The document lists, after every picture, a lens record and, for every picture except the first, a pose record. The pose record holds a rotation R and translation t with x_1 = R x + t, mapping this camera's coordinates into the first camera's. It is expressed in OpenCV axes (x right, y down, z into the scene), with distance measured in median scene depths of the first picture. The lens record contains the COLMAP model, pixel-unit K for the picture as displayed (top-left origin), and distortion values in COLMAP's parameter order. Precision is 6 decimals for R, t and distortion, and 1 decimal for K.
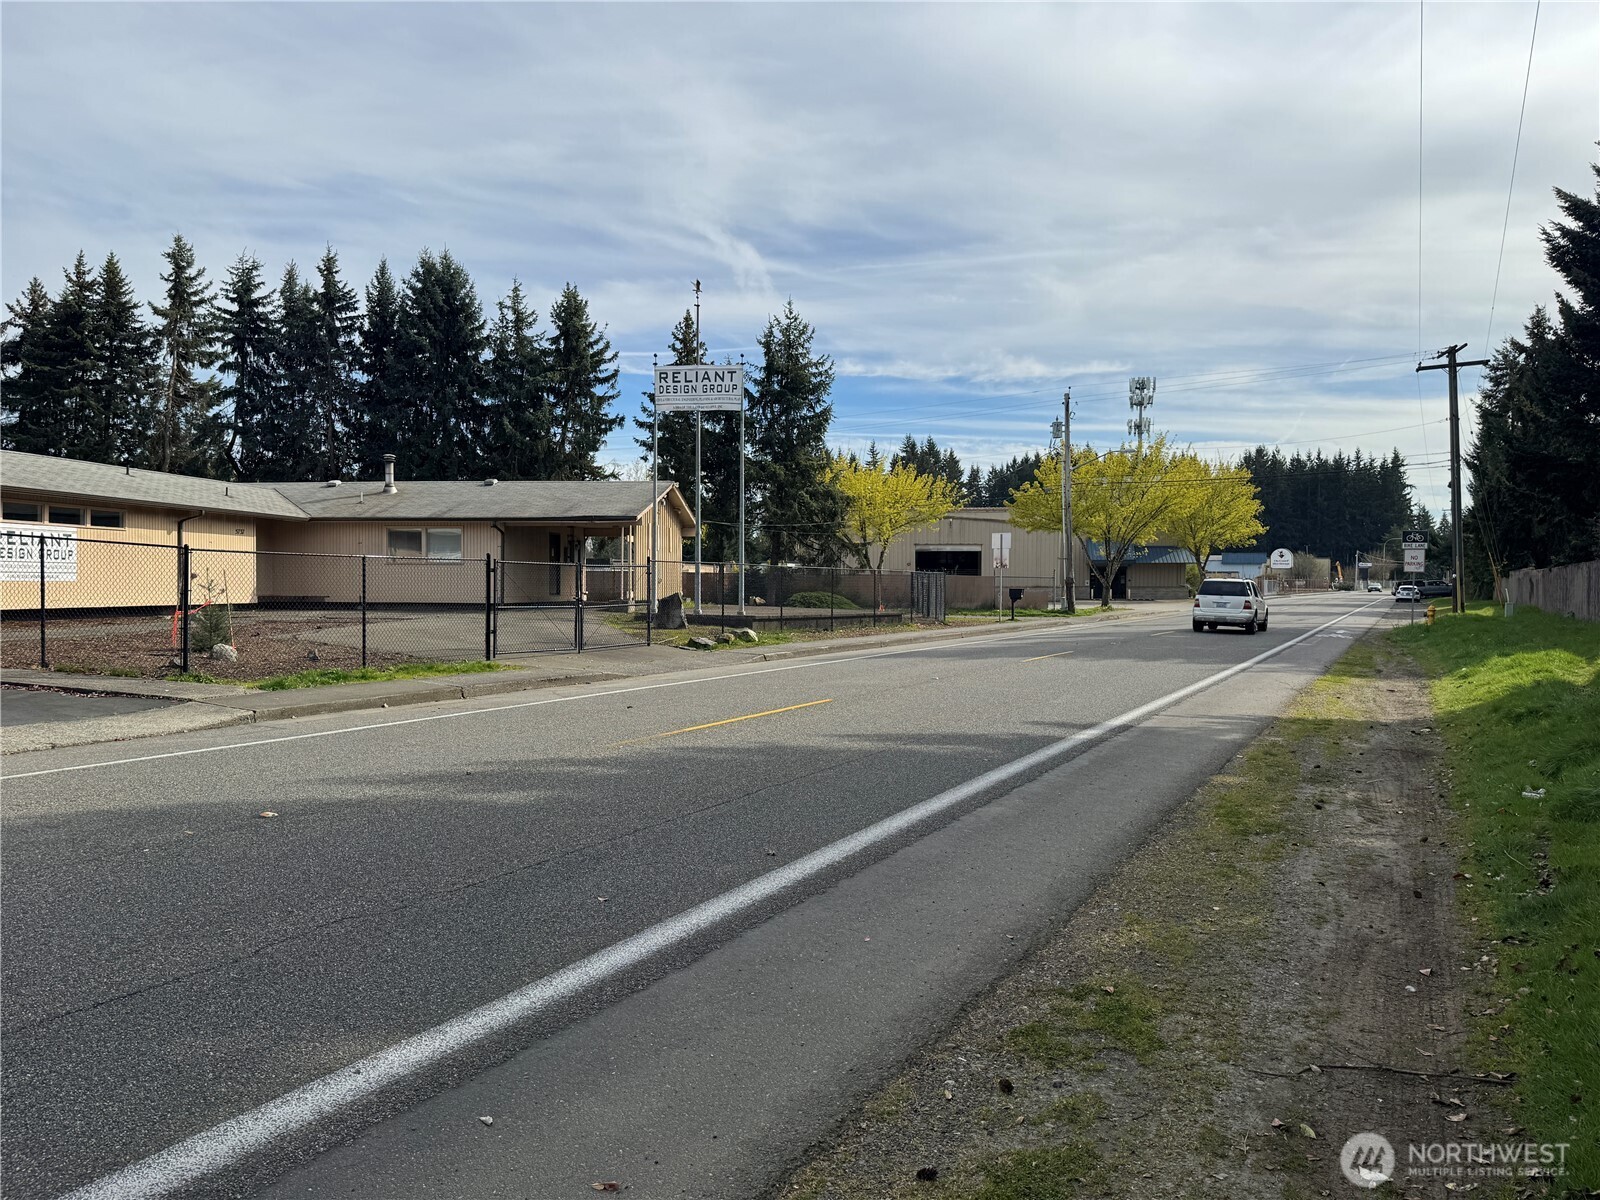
lens RADIAL K [[1134.2, 0, 804.5], [0, 1134.2, 601.4], [0, 0, 1]] dist [0.061222, -0.068906]
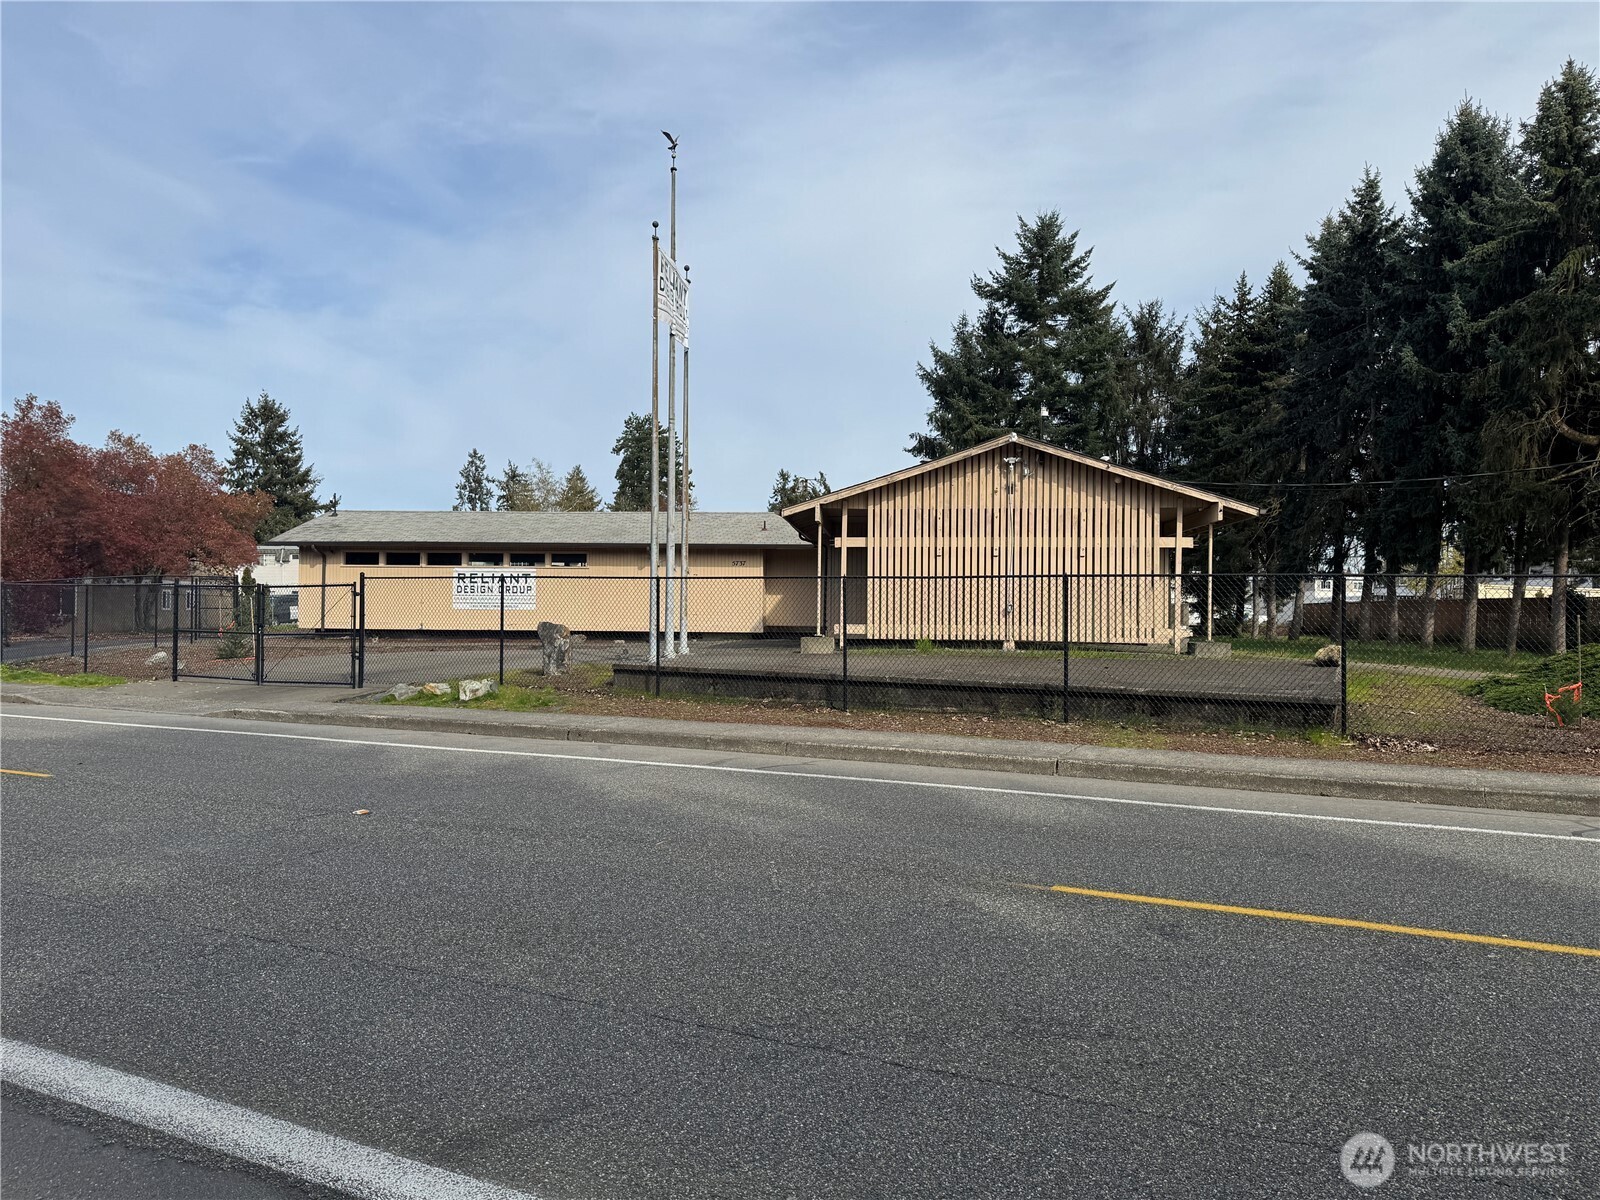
lens RADIAL K [[1134.2, 0, 803.5], [0, 1134.2, 604.0], [0, 0, 1]] dist [0.061222, -0.068906]
pose [[0.052311, -0.010604, -0.998575, 0.331560], [-0.024236, 0.999636, -0.011885, -0.008572], [0.998337, 0.024823, 0.052035, 0.632286]]
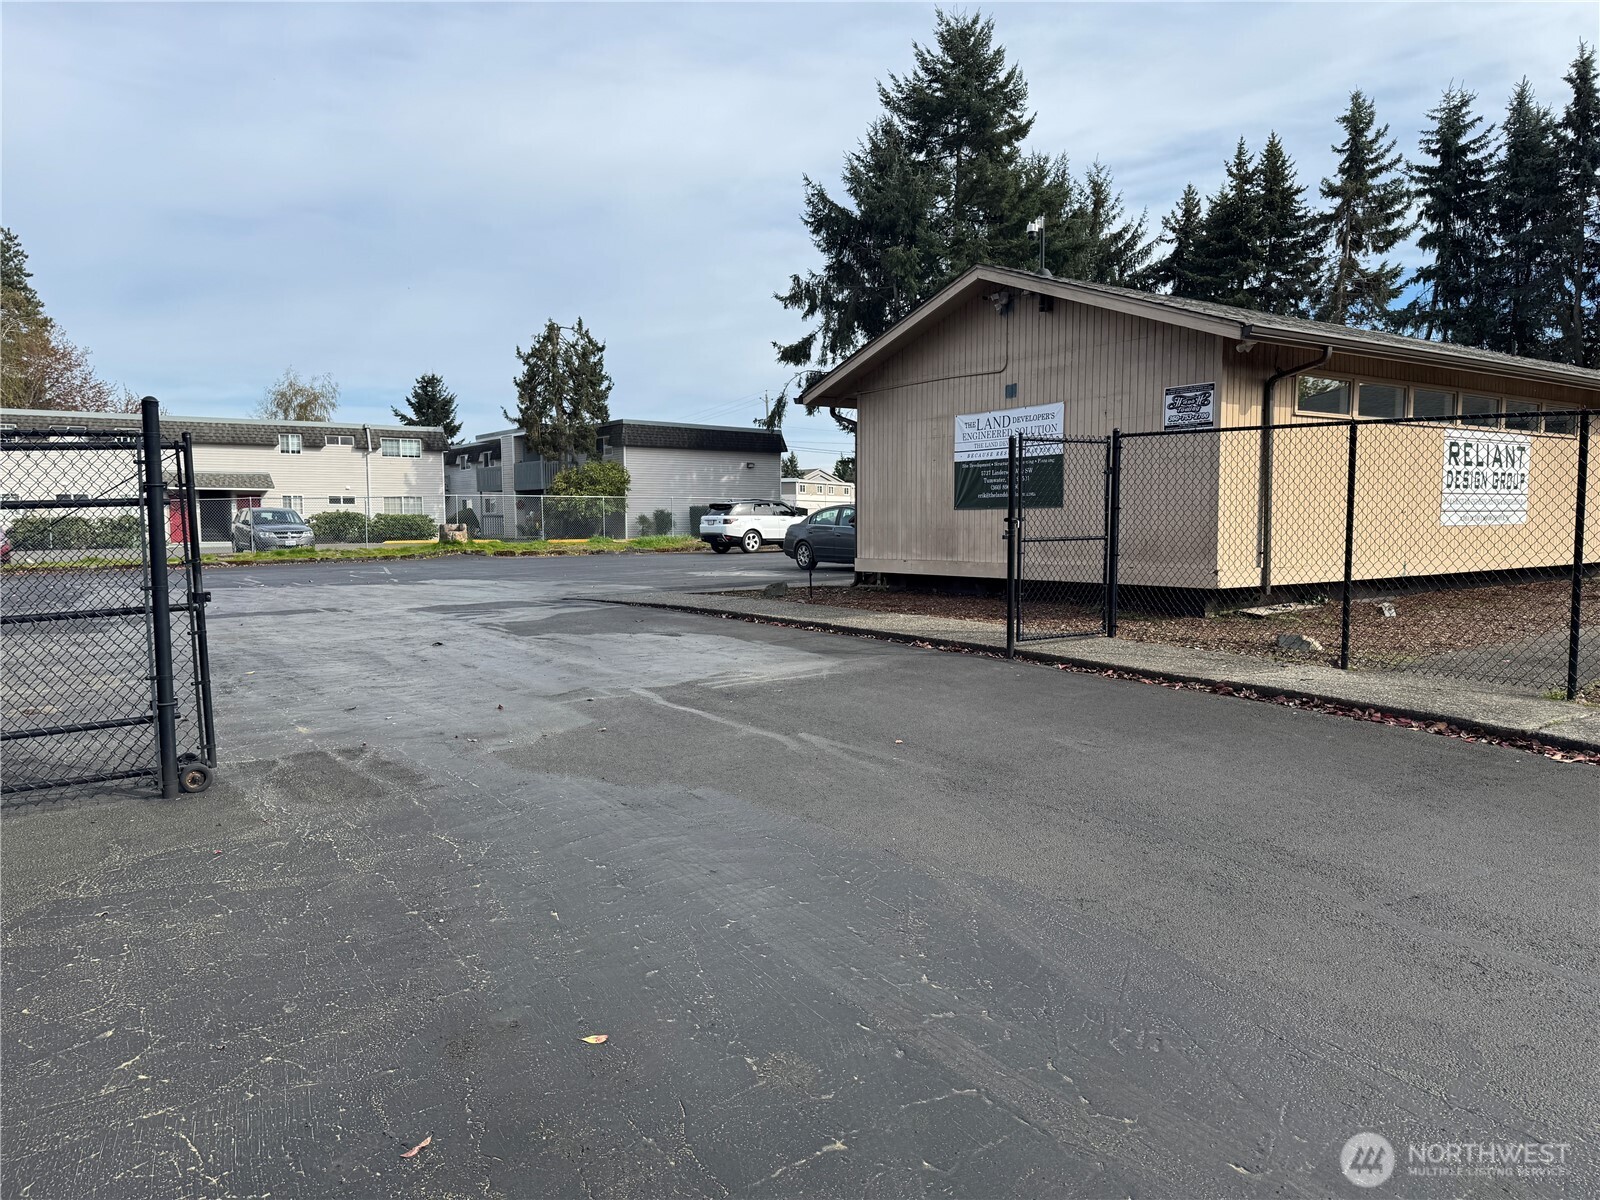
lens RADIAL K [[1134.2, 0, 807.4], [0, 1134.2, 591.2], [0, 0, 1]] dist [0.061222, -0.068906]
pose [[0.694642, 0.038627, -0.718318, -0.238834], [-0.001261, 0.998621, 0.052482, -0.006988], [0.719355, -0.035550, 0.693733, 0.156121]]
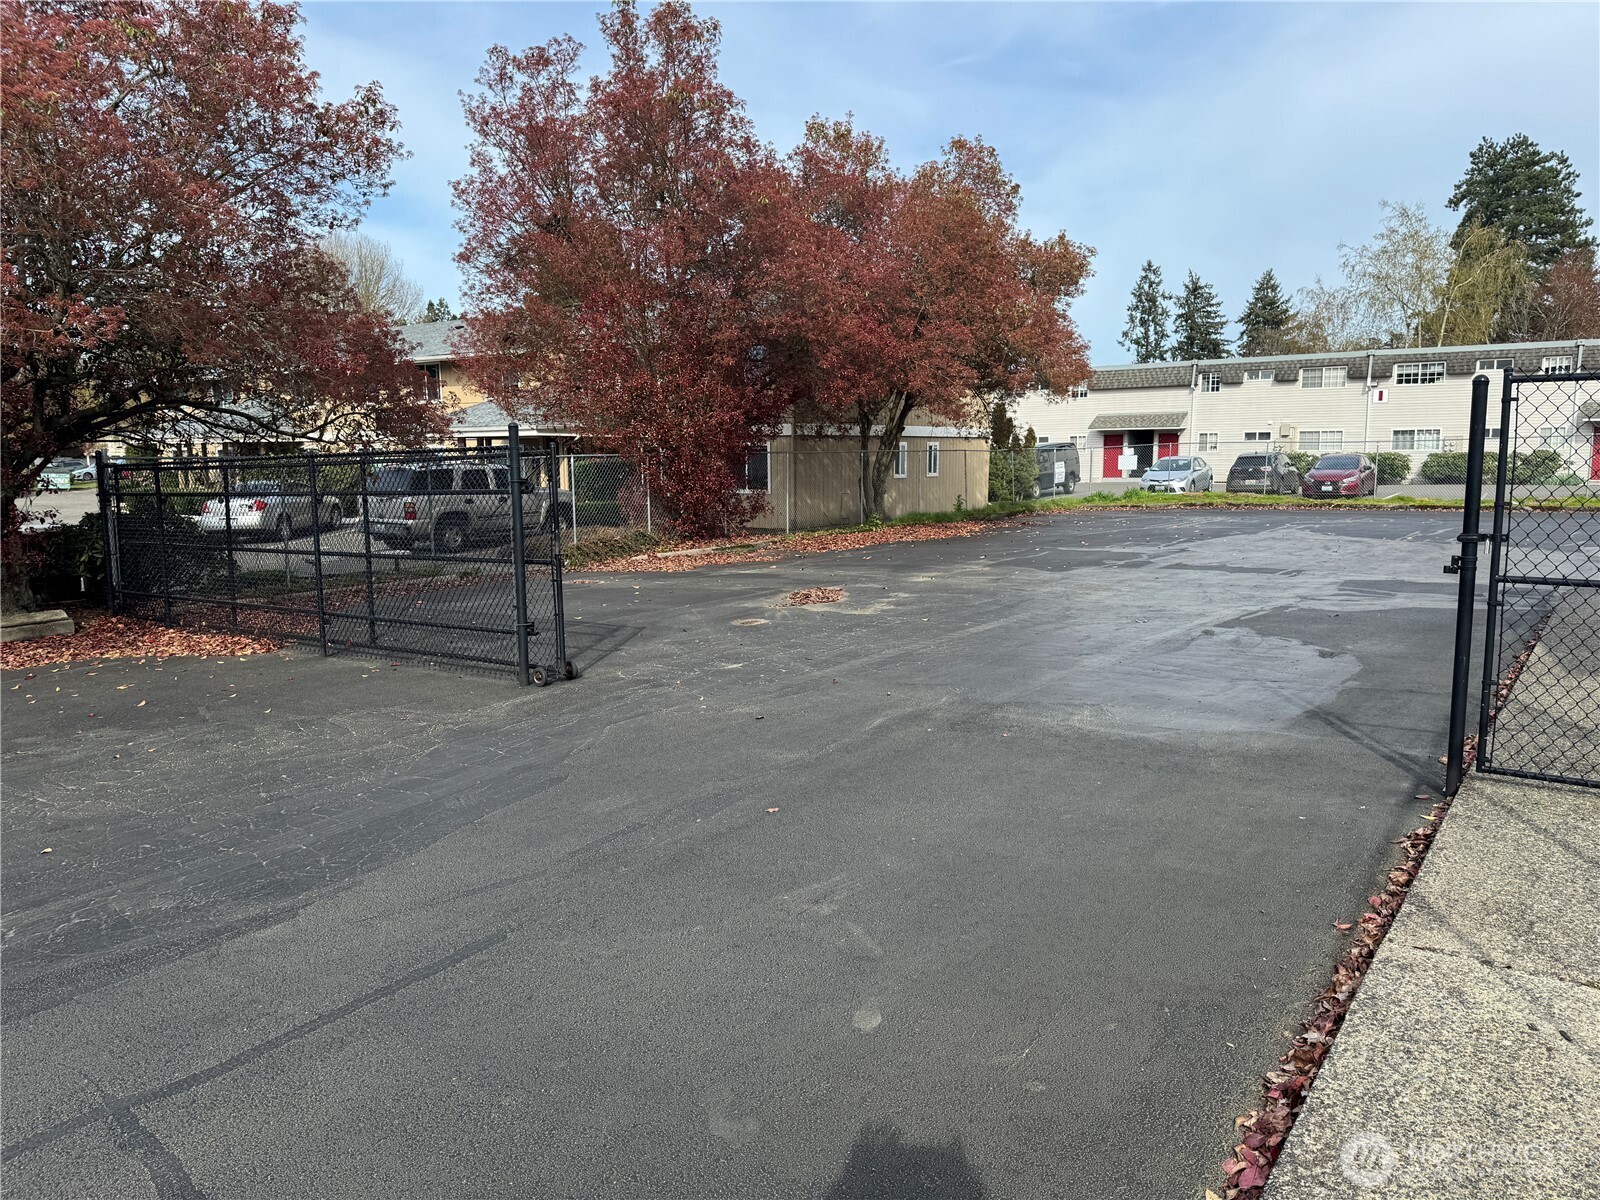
lens RADIAL K [[1134.2, 0, 788.6], [0, 1134.2, 593.1], [0, 0, 1]] dist [0.061222, -0.068906]
pose [[-0.467917, 0.108329, -0.877108, -0.235600], [-0.007632, 0.991927, 0.126581, -0.016581], [0.883739, 0.065924, -0.463313, 0.308782]]
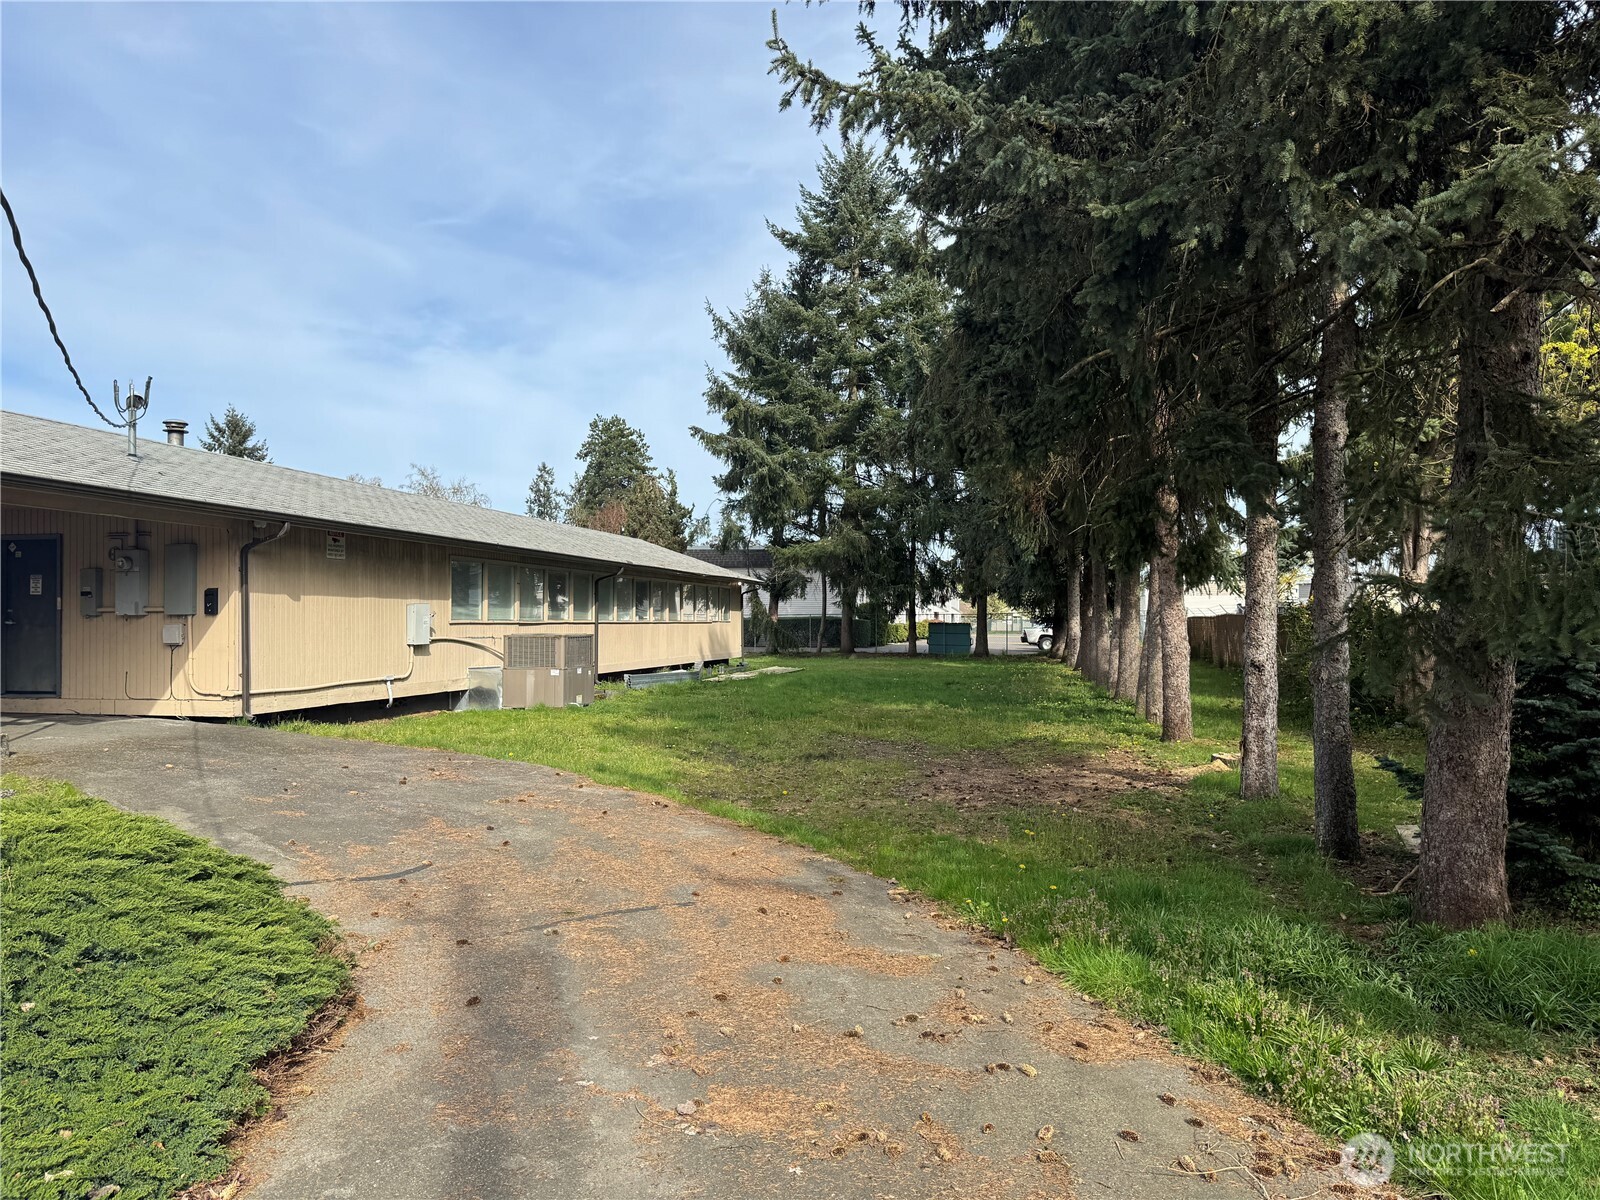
lens RADIAL K [[1134.2, 0, 797.9], [0, 1134.2, 580.4], [0, 0, 1]] dist [0.061222, -0.068906]
pose [[-0.083148, -0.038261, -0.995802, 0.119759], [-0.008401, 0.999254, -0.037692, -0.025140], [0.996502, 0.005231, -0.083407, 0.979651]]
